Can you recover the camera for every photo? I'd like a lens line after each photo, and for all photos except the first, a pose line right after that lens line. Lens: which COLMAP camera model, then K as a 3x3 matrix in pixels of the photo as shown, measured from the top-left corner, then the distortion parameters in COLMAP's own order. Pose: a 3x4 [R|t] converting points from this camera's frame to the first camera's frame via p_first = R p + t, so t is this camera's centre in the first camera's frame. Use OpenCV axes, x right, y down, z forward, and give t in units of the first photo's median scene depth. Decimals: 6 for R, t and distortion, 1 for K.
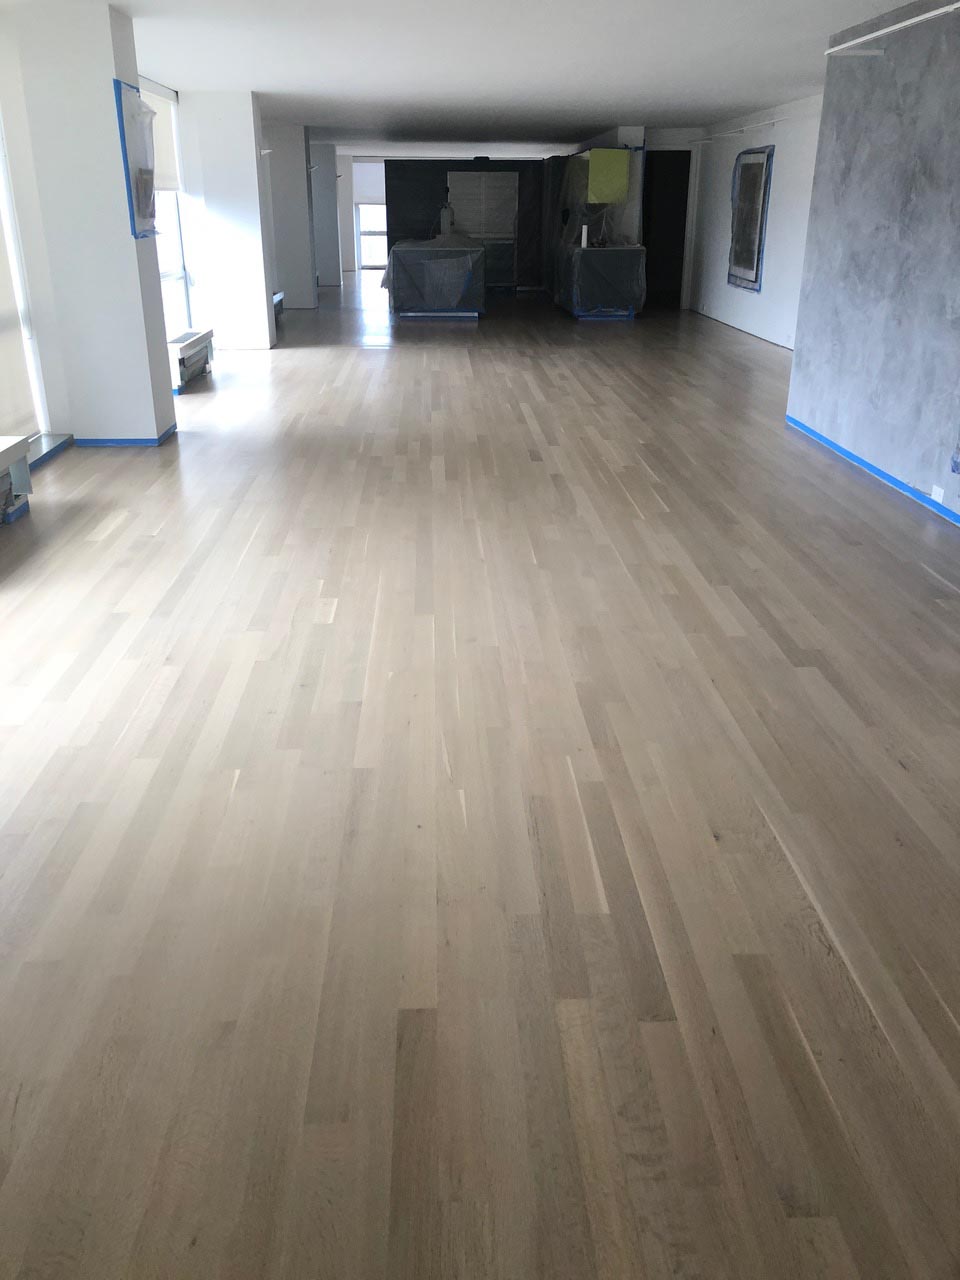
lens RADIAL K [[1051.8, 0, 477.9], [0, 1051.8, 635.2], [0, 0, 1]] dist [0.008124, 0.010032]
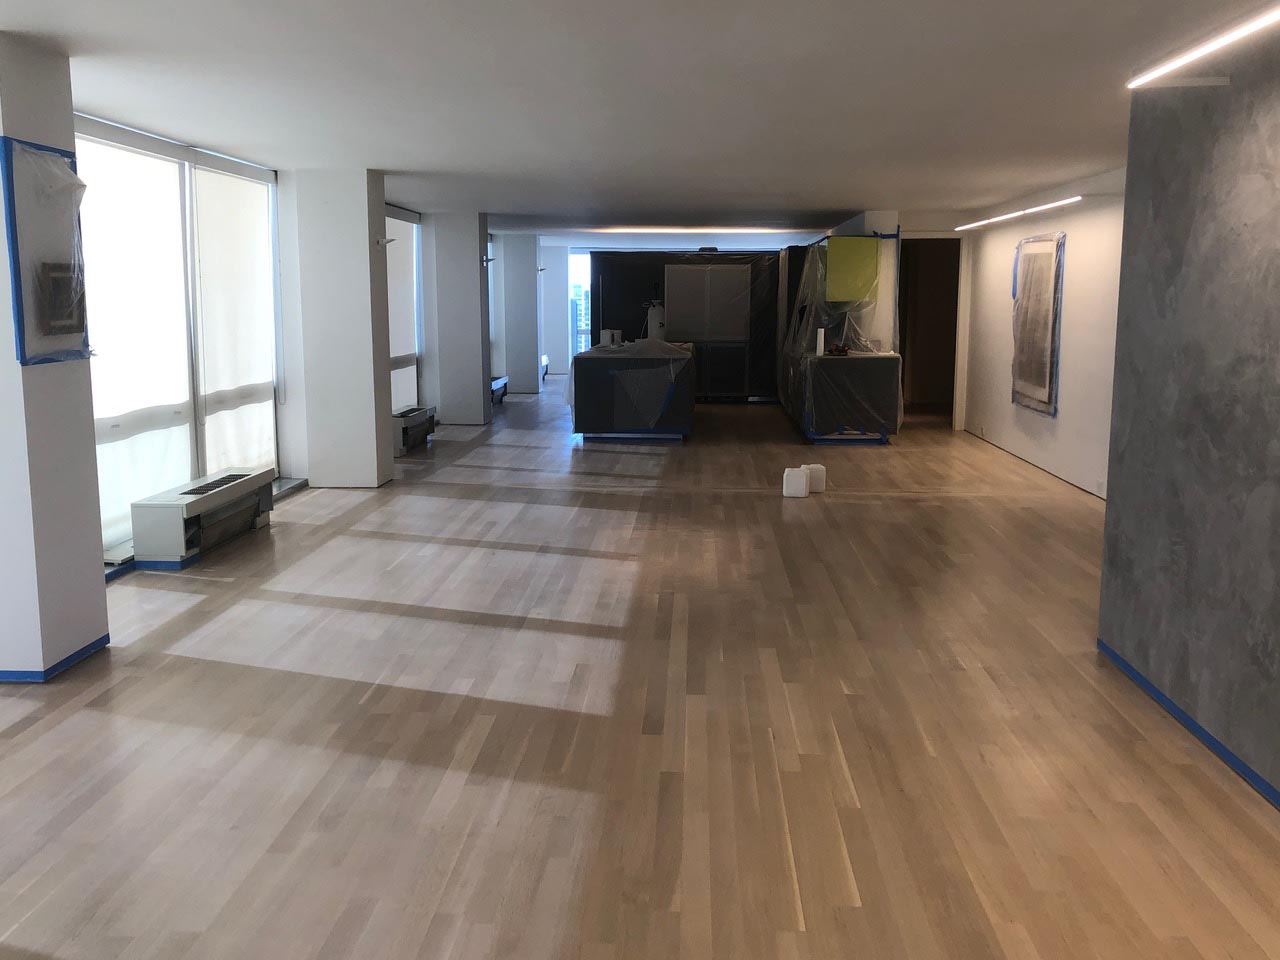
lens RADIAL K [[1207.6, 0, 642.4], [0, 1207.6, 481.6], [0, 0, 1]] dist [0.005889, 0.000000]
pose [[0.995962, 0.014167, -0.088649, 0.057113], [-0.034428, 0.972242, -0.231430, -0.078356], [0.082909, 0.233547, 0.968804, 0.175727]]
